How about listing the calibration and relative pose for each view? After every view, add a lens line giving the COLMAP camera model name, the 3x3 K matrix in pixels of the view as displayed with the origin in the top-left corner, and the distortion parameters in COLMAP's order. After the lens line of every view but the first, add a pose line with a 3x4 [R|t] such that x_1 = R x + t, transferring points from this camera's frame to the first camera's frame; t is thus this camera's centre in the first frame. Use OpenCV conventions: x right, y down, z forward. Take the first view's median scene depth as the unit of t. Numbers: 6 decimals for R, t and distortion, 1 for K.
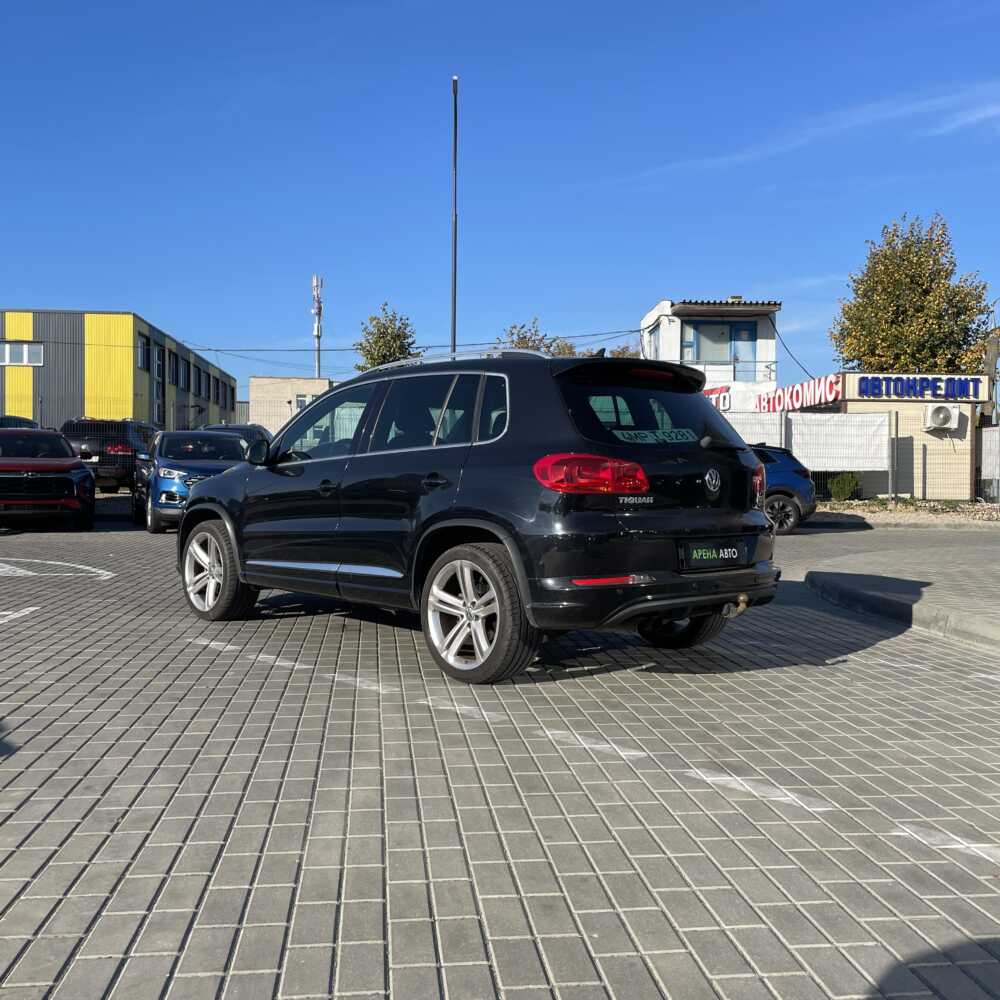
lens RADIAL K [[1014.9, 0, 500.0], [0, 1014.9, 500.0], [0, 0, 1]] dist [0.137313, -0.257282]
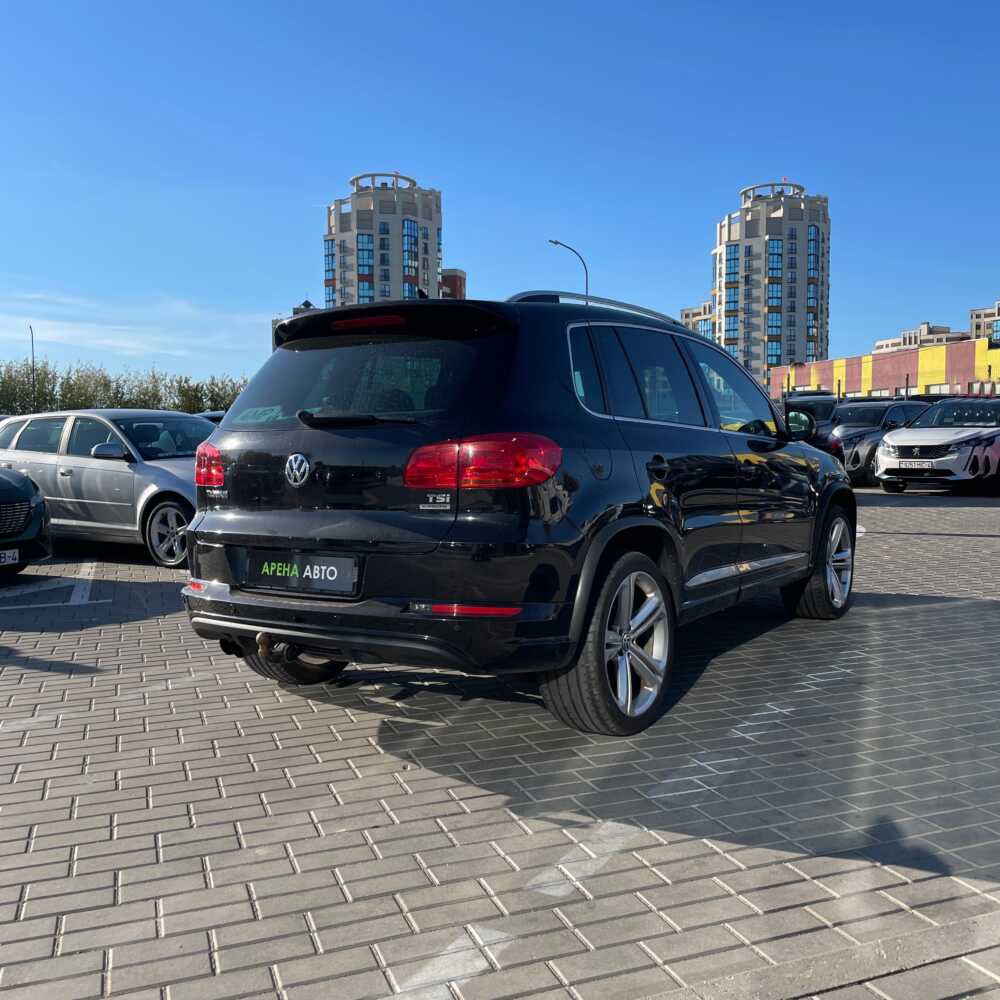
lens RADIAL K [[1007.2, 0, 486.4], [0, 1007.2, 497.3], [0, 0, 1]] dist [0.146961, -0.275756]
pose [[0.228217, 0.040218, -0.972779, 0.102501], [-0.004051, 0.999177, 0.040359, -0.003192], [0.973602, -0.005270, 0.228192, 0.106330]]
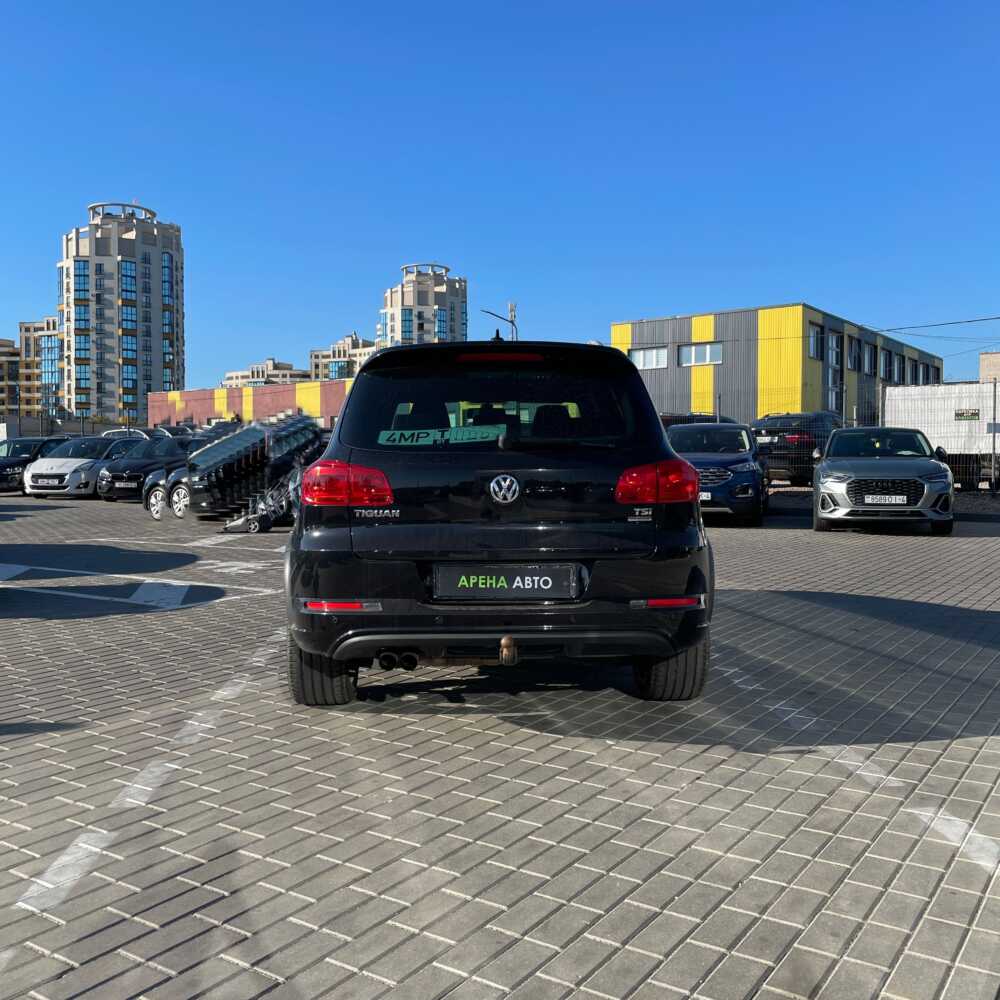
lens RADIAL K [[1014.9, 0, 500.0], [0, 1014.9, 500.0], [0, 0, 1]] dist [0.137313, -0.257282]
pose [[0.756234, 0.011613, -0.654198, 0.079440], [-0.003163, 0.999896, 0.014093, -0.002421], [0.654294, -0.008588, 0.756192, 0.044338]]
